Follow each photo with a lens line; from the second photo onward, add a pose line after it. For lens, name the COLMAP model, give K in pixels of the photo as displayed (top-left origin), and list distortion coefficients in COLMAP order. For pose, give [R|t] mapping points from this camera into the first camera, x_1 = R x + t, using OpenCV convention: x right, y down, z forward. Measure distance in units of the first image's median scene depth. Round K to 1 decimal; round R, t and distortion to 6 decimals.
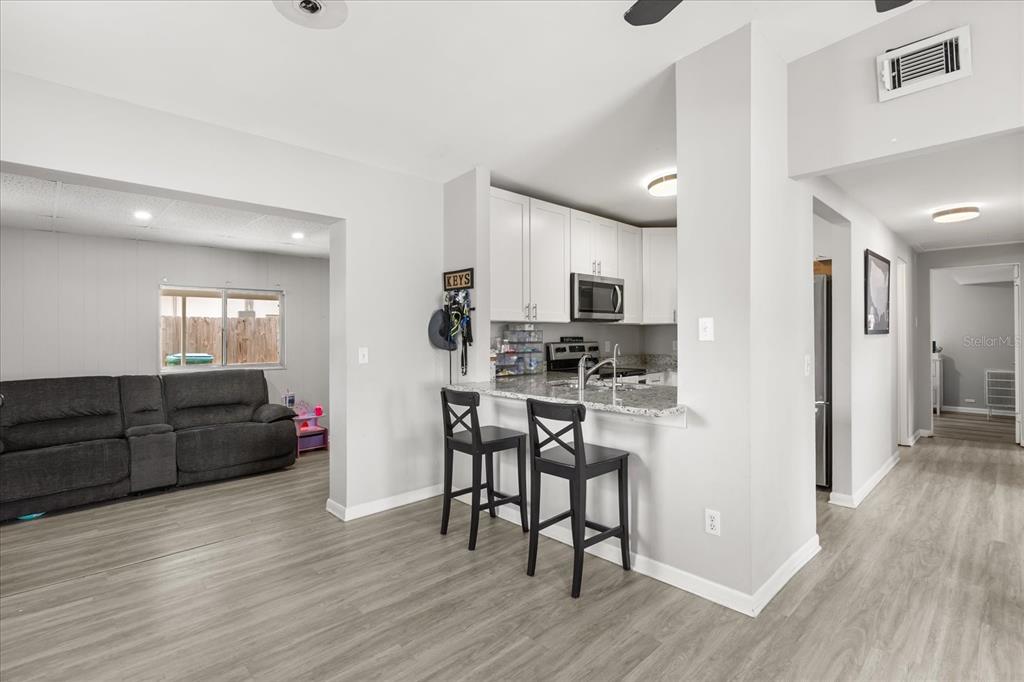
lens RADIAL K [[484.2, 0, 518.1], [0, 484.2, 332.2], [0, 0, 1]] dist [-0.000489, -0.000923]
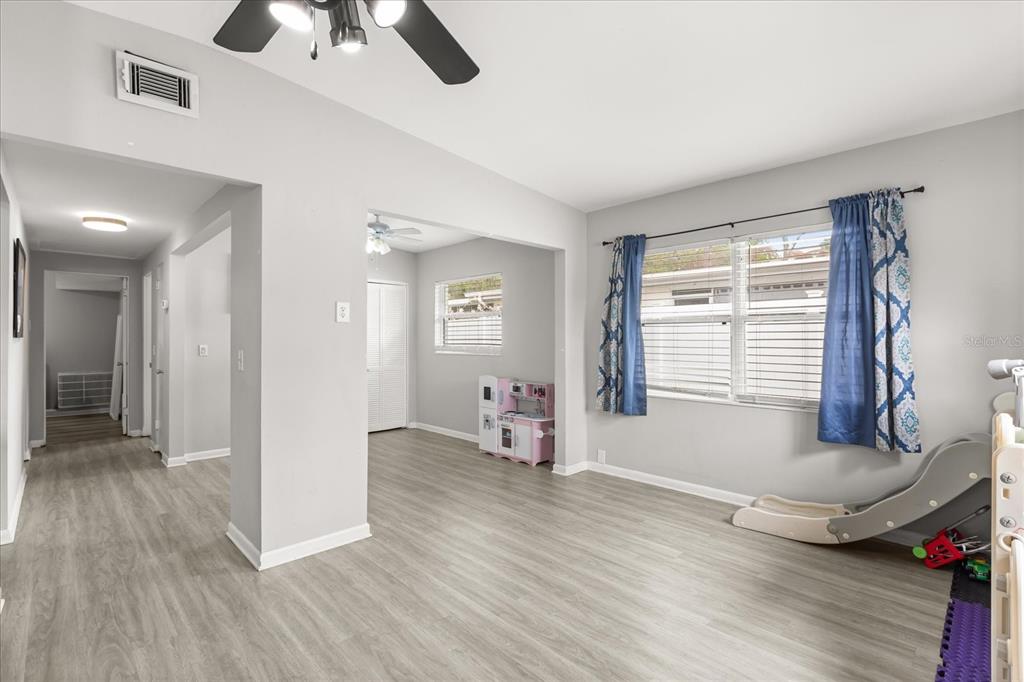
lens RADIAL K [[474.9, 0, 515.8], [0, 474.9, 339.0], [0, 0, 1]] dist [-0.001980, -0.000827]
pose [[-0.001008, 0.003504, 0.999993, -0.123865], [-0.005641, 0.999978, -0.003509, 0.005829], [-0.999984, -0.005645, -0.000988, 0.114262]]
